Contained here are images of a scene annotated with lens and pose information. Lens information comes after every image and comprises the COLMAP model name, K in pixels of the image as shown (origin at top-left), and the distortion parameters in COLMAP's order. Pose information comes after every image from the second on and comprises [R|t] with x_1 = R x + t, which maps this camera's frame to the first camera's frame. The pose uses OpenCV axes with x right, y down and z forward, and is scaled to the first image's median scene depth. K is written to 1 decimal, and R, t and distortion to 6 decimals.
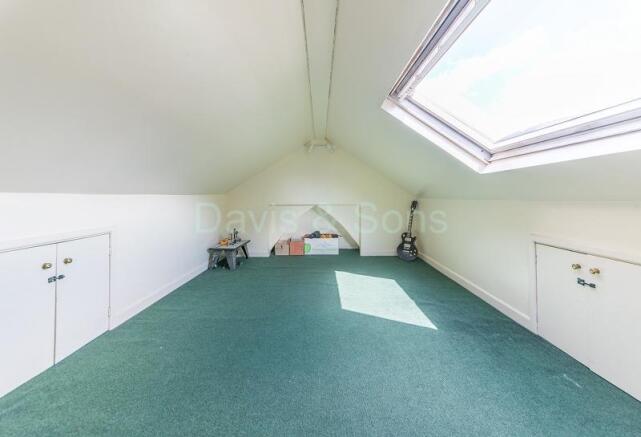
lens RADIAL K [[232.9, 0, 320.9], [0, 232.9, 186.0], [0, 0, 1]] dist [0.000467, -0.000019]
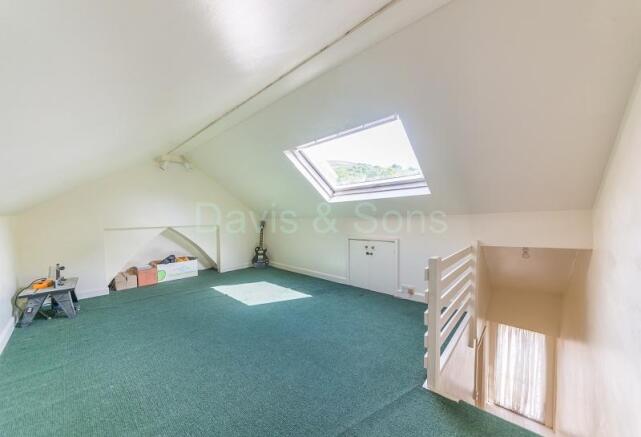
lens RADIAL K [[229.3, 0, 320.5], [0, 229.3, 218.5], [0, 0, 1]] dist [-0.000218, -0.000035]
pose [[0.671397, -0.008553, 0.741049, -0.313027], [-0.020911, 0.999317, 0.030479, 0.007658], [-0.740803, -0.035960, 0.670759, -0.048862]]
